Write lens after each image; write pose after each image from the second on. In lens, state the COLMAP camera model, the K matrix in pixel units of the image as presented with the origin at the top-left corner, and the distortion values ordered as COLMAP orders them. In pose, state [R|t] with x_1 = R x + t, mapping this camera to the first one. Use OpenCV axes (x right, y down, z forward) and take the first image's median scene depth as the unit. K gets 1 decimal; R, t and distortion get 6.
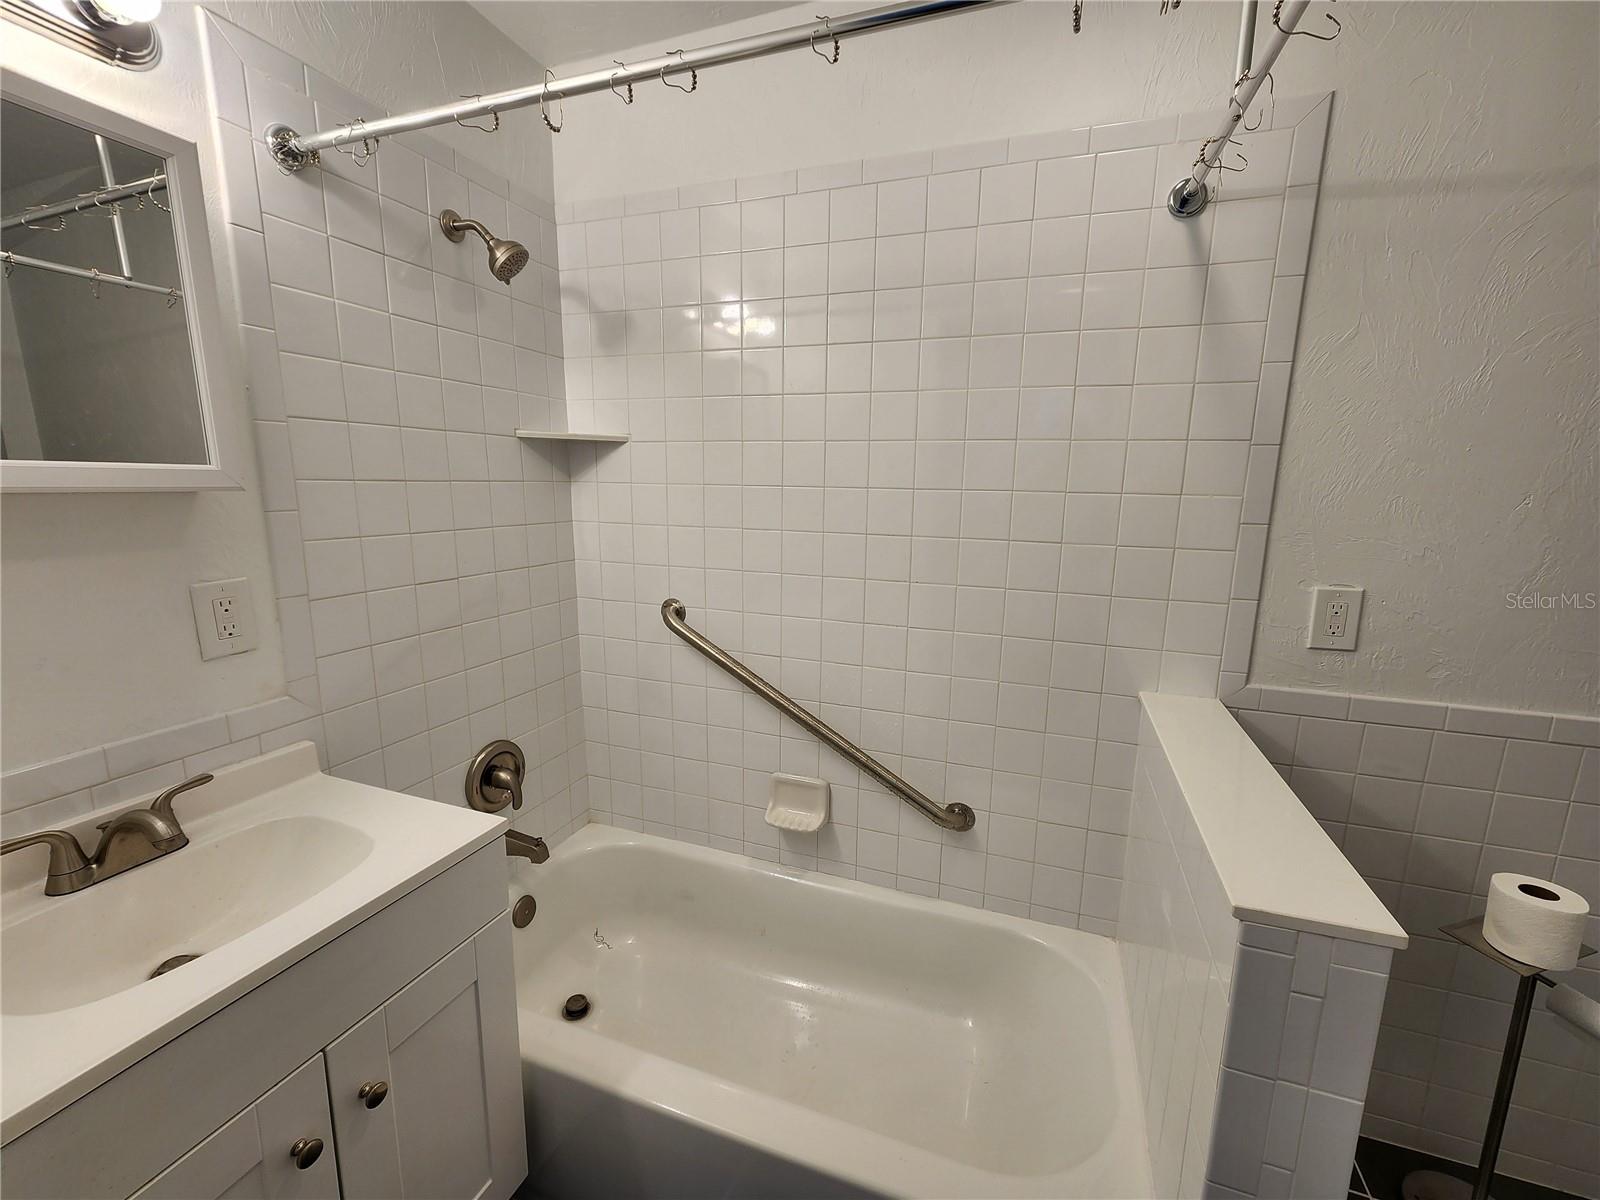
lens RADIAL K [[665.2, 0, 801.6], [0, 665.2, 600.7], [0, 0, 1]] dist [0.002121, 0.000182]
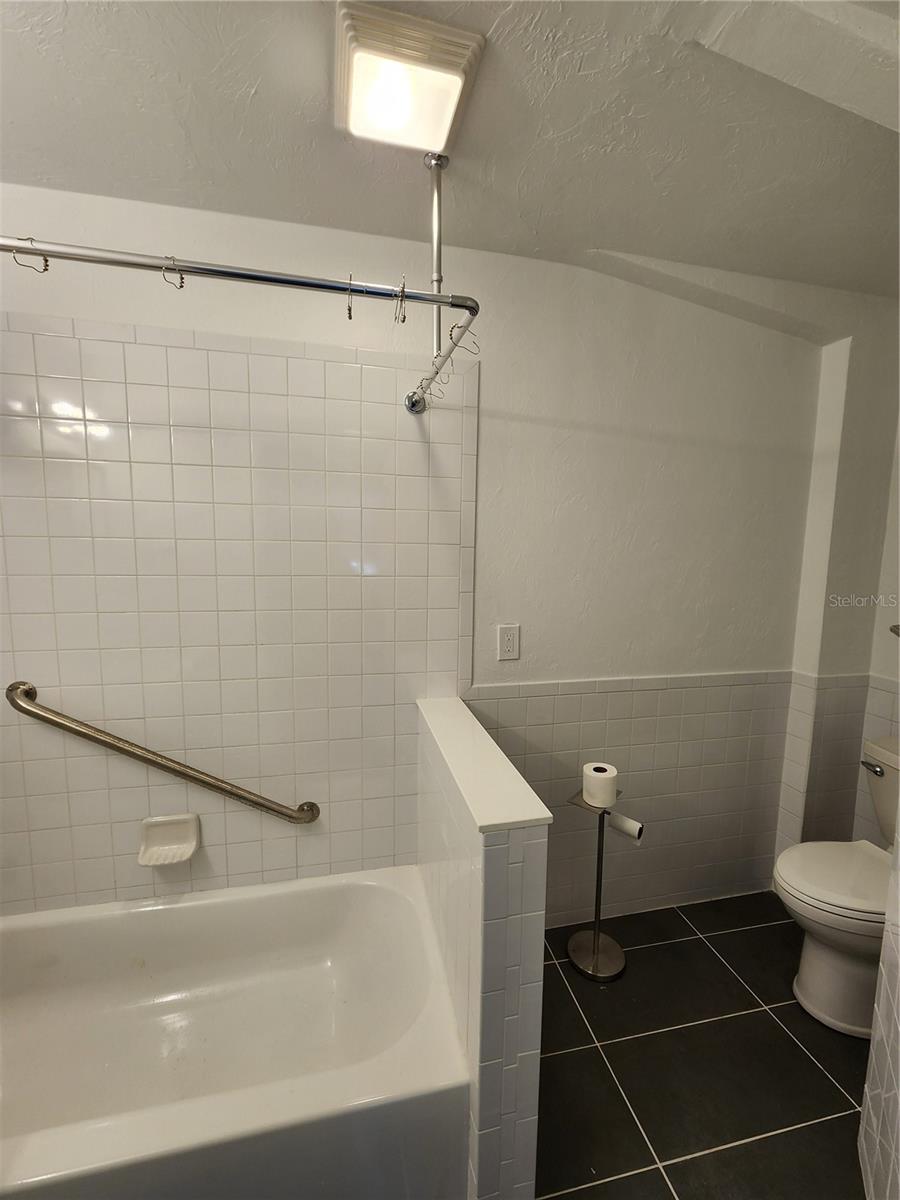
lens RADIAL K [[498.9, 0, 452.5], [0, 498.9, 601.1], [0, 0, 1]] dist [0.002121, 0.000182]
pose [[0.841985, -0.060981, 0.536044, -0.042265], [0.094727, 0.994866, -0.035615, -0.048957], [-0.531120, 0.080765, 0.843438, -0.064465]]
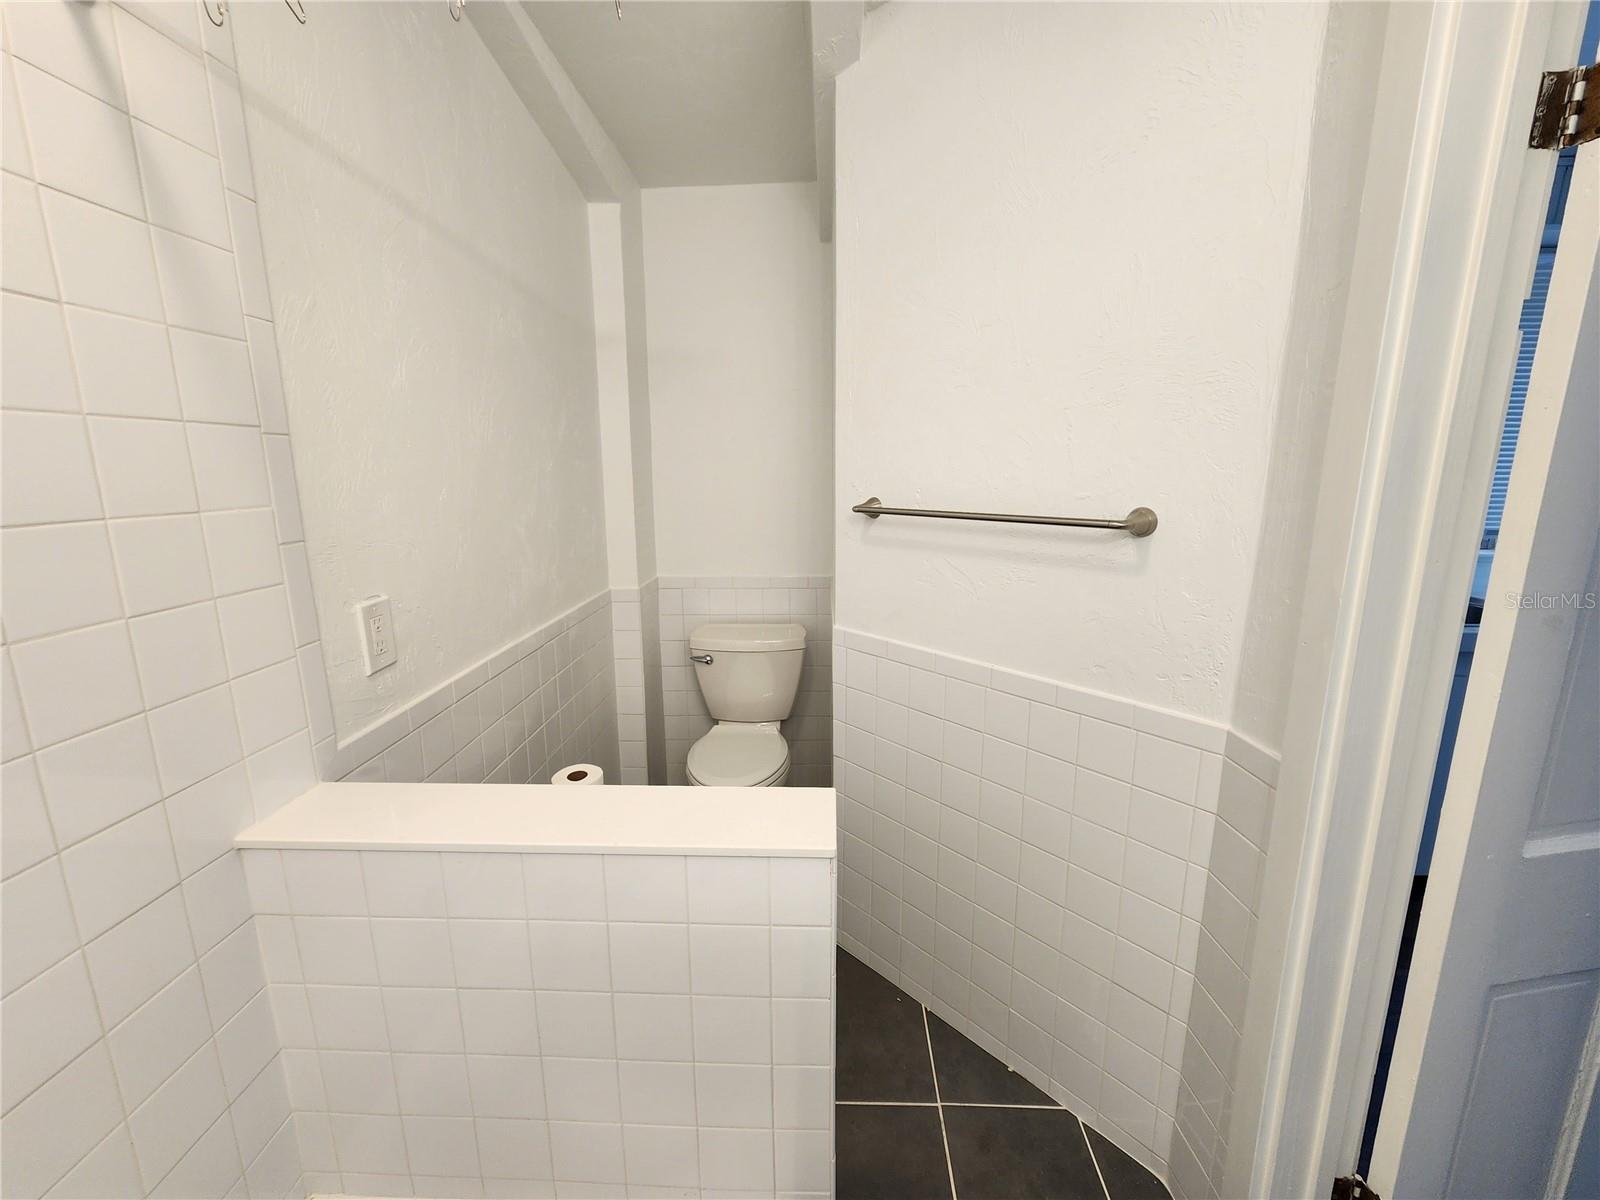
lens RADIAL K [[665.2, 0, 801.6], [0, 665.2, 600.7], [0, 0, 1]] dist [0.002121, 0.000182]
pose [[-0.306803, -0.204250, 0.929599, -0.180925], [0.177944, 0.947171, 0.266839, -0.146277], [-0.934991, 0.247283, -0.254250, 0.659060]]
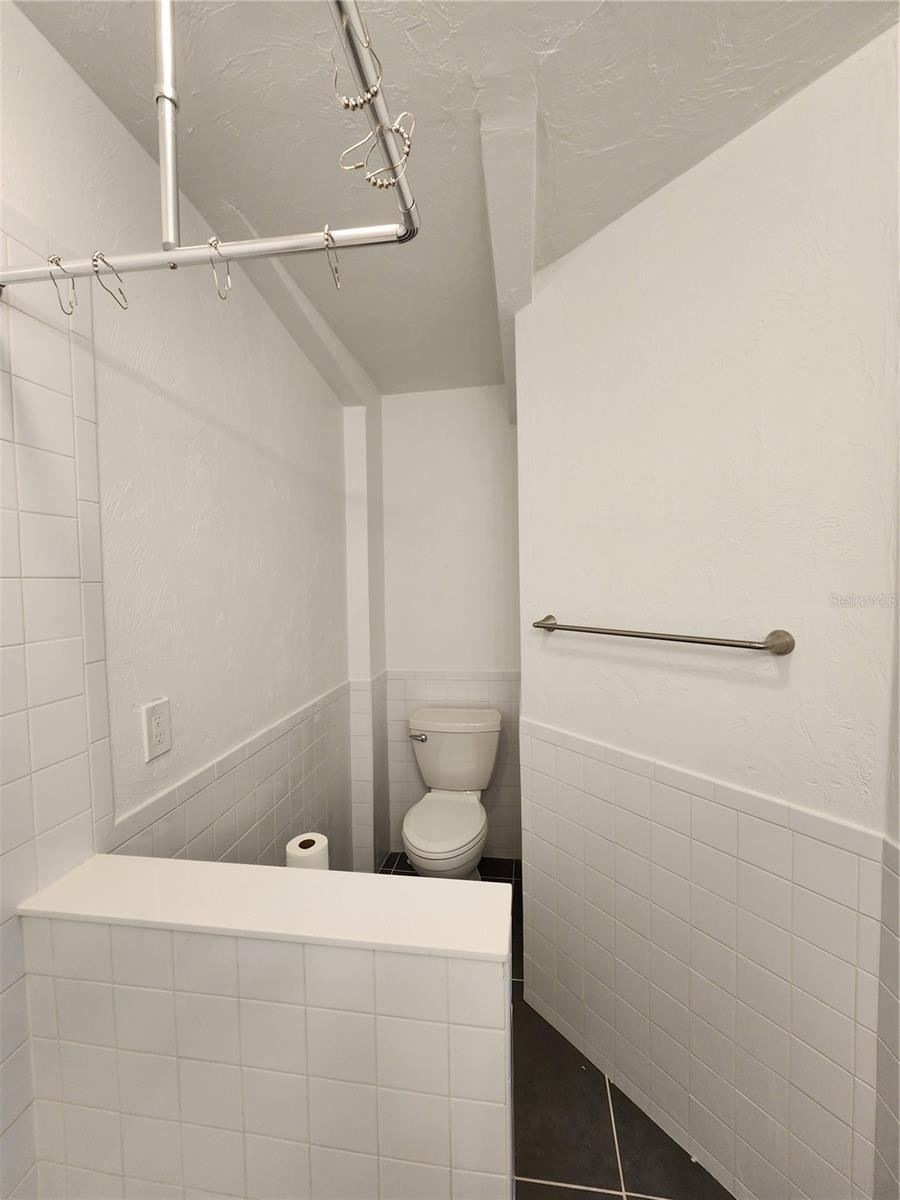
lens RADIAL K [[502.7, 0, 450.0], [0, 502.7, 600.0], [0, 0, 1]] dist [0.000706, 0.000239]
pose [[-0.199150, -0.057205, 0.978298, -0.129405], [0.196965, 0.975586, 0.097142, -0.167562], [-0.959971, 0.212036, -0.183020, 0.602431]]
